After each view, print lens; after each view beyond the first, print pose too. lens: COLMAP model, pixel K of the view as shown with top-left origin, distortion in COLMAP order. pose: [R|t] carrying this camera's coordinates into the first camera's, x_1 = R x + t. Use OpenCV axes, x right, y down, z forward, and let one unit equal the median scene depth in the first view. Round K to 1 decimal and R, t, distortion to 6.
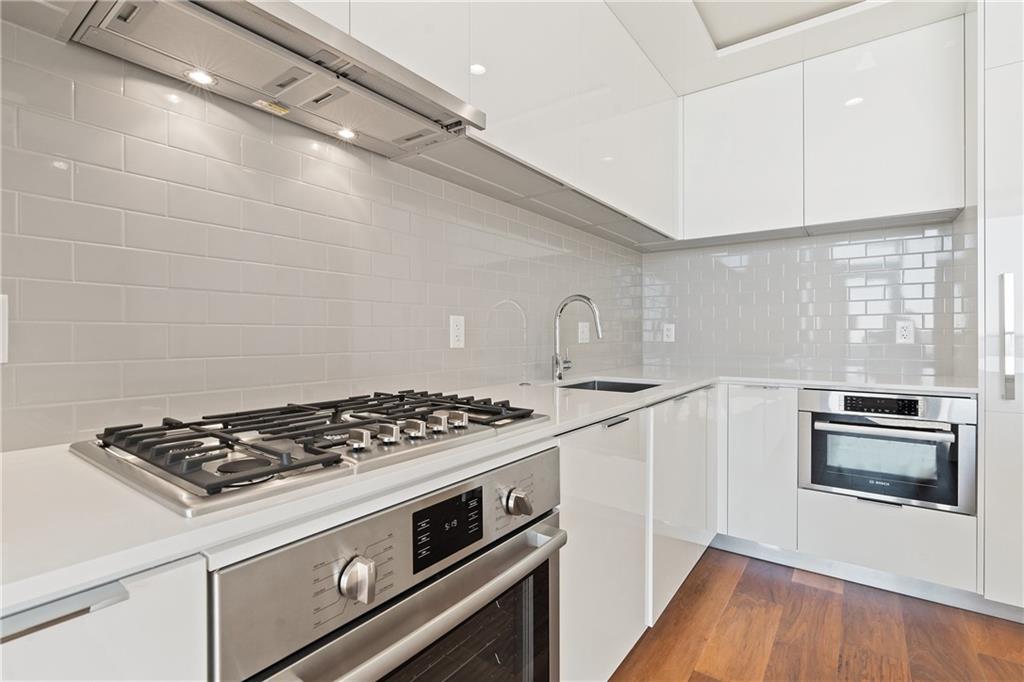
lens RADIAL K [[475.6, 0, 516.3], [0, 475.6, 337.5], [0, 0, 1]] dist [-0.000755, -0.000070]
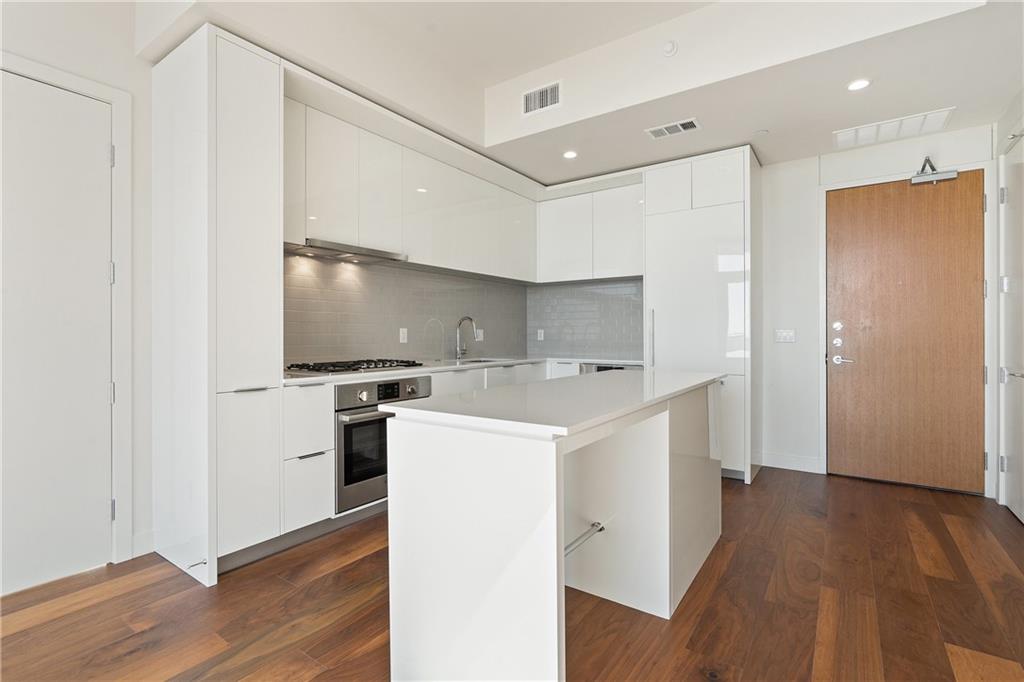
lens RADIAL K [[475.6, 0, 507.6], [0, 475.6, 339.6], [0, 0, 1]] dist [-0.000755, -0.000070]
pose [[0.999994, -0.003450, 0.000939, 0.363649], [0.003447, 0.999989, 0.003216, 0.001216], [-0.000950, -0.003213, 0.999994, -1.242535]]
